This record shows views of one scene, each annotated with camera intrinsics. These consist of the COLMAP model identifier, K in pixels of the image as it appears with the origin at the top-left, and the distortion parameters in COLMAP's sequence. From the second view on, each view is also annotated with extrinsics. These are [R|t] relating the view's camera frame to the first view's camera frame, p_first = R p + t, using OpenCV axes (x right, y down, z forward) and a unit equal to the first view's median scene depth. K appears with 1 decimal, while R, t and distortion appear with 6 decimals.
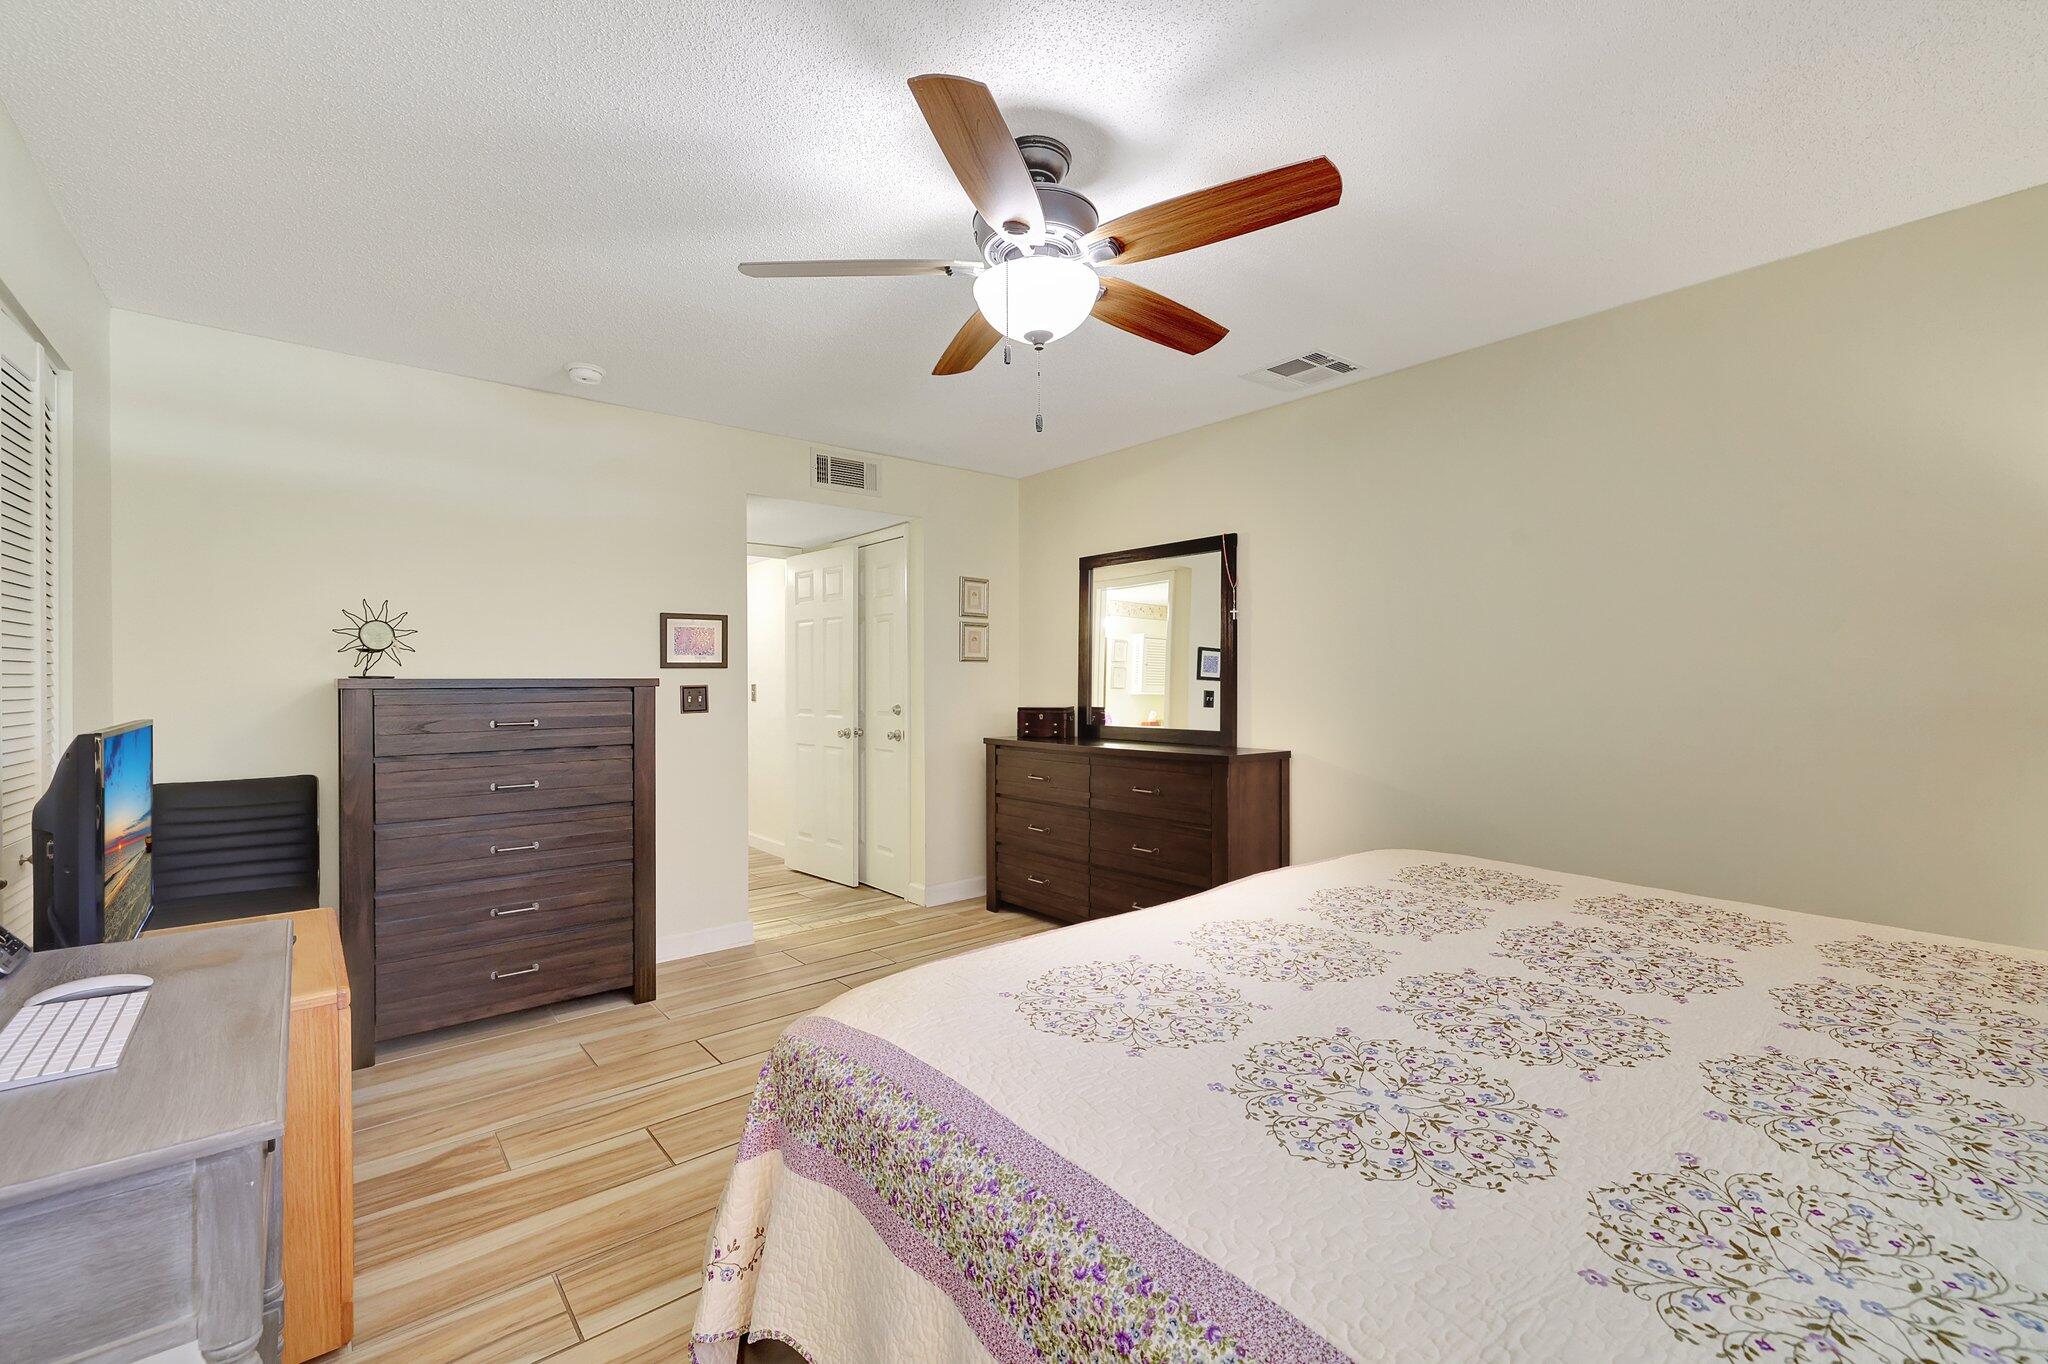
lens RADIAL K [[859.6, 0, 1024.0], [0, 859.6, 682.0], [0, 0, 1]] dist [-0.002731, -0.000183]
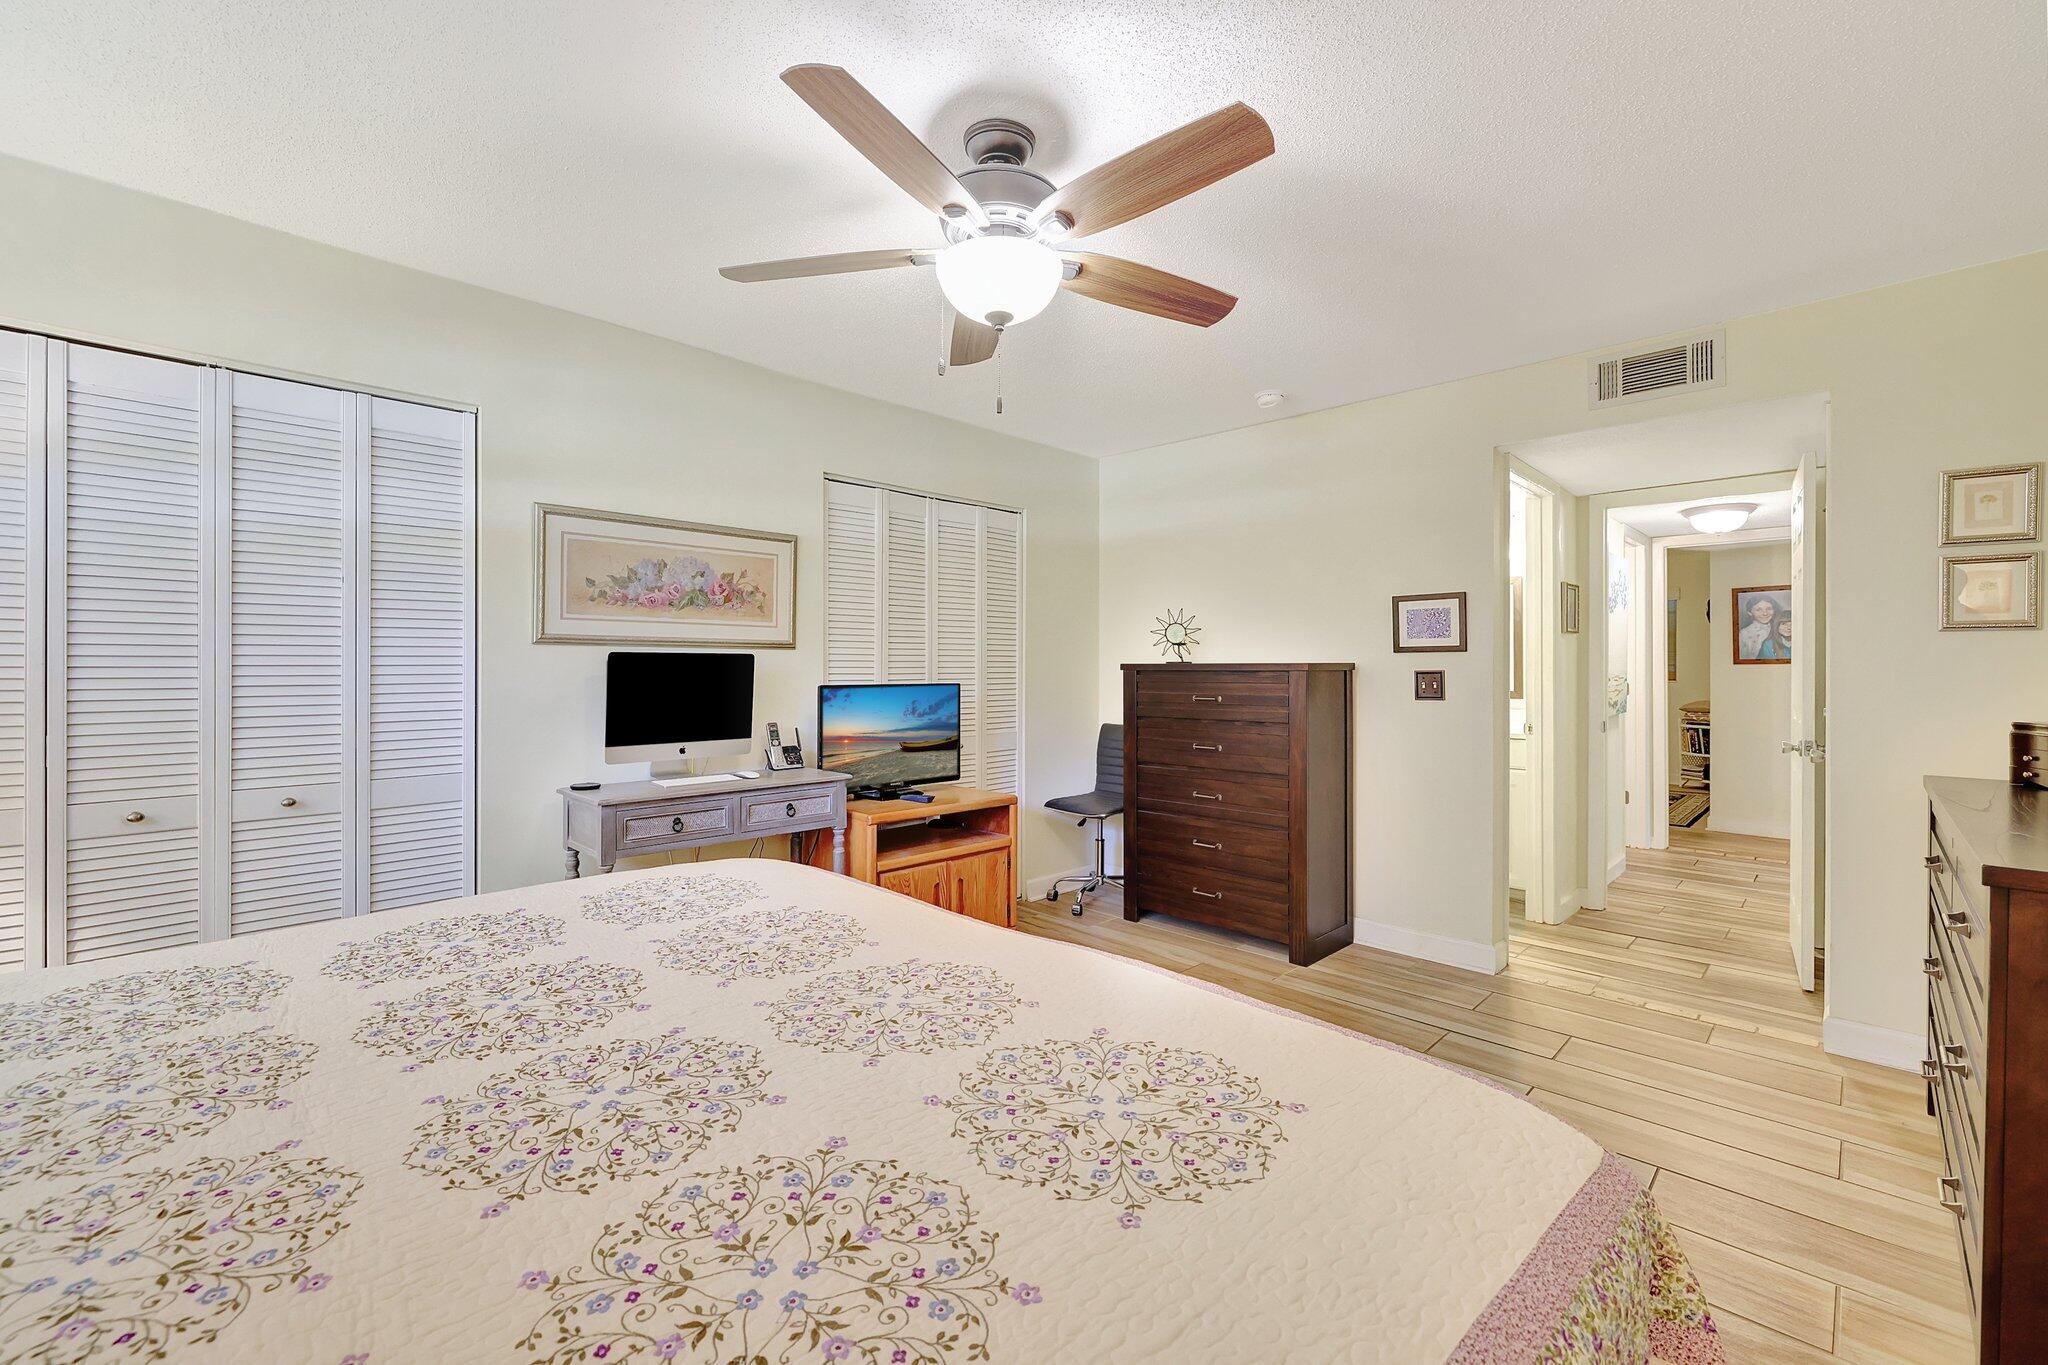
lens RADIAL K [[854.8, 0, 1029.2], [0, 854.8, 670.1], [0, 0, 1]] dist [-0.001025, -0.000075]
pose [[0.074717, 0.001377, -0.997204, 0.521527], [-0.002274, 0.999997, 0.001210, 0.003254], [0.997202, 0.002178, 0.074720, 0.506599]]
